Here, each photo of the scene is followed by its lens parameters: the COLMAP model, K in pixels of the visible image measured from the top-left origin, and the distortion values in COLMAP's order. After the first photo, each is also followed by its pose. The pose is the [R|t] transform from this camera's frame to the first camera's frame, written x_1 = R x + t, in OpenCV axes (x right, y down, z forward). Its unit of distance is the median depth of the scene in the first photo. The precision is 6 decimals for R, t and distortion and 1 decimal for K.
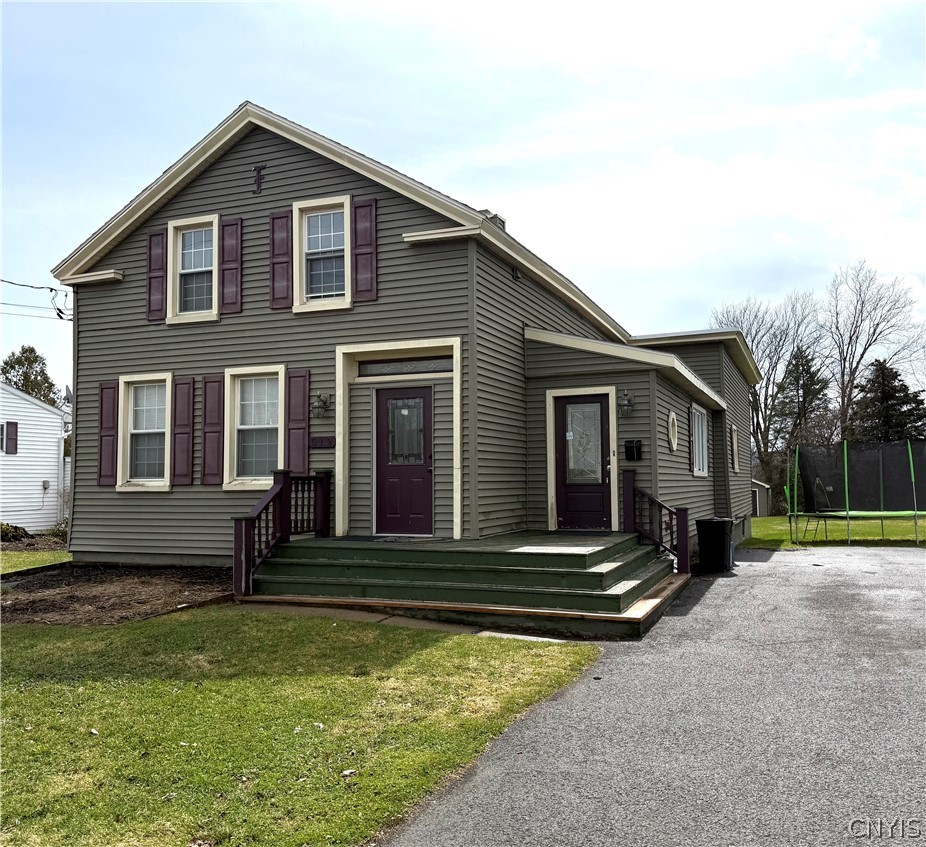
lens RADIAL K [[863.6, 0, 463.0], [0, 863.6, 423.5], [0, 0, 1]] dist [0.086880, -0.336064]
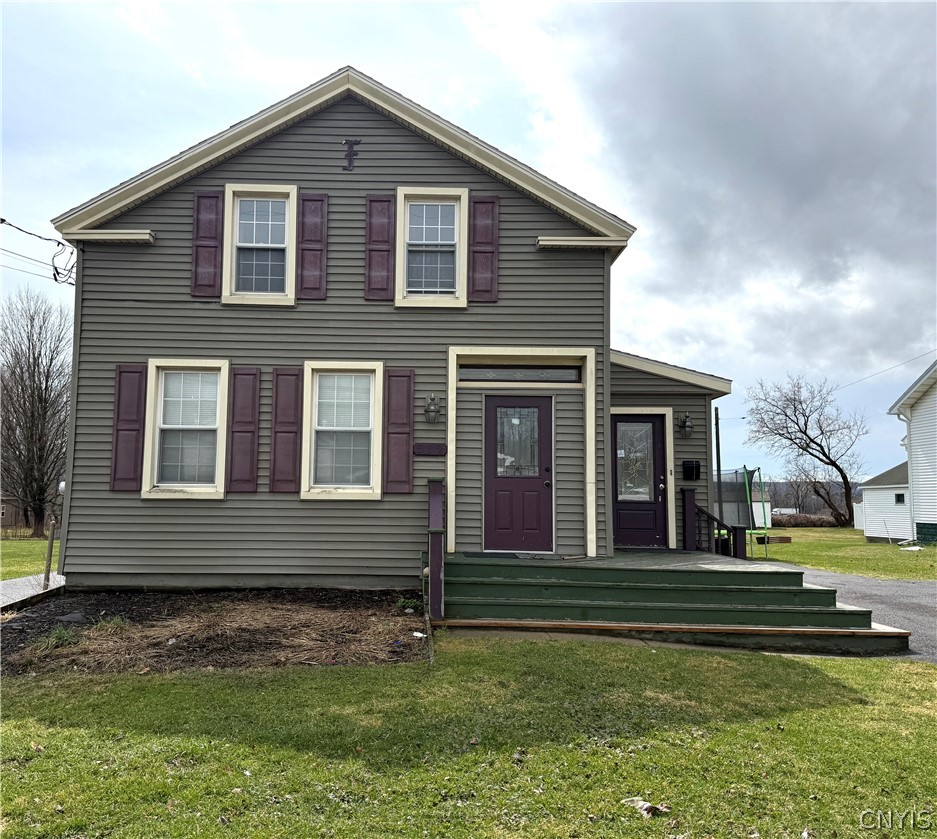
lens RADIAL K [[837.4, 0, 424.6], [0, 837.4, 405.7], [0, 0, 1]] dist [0.141609, -0.326210]
pose [[0.931755, 0.062307, 0.357702, -0.472722], [-0.047458, 0.997613, -0.050152, 0.019794], [-0.359974, 0.029754, 0.932488, 0.164354]]
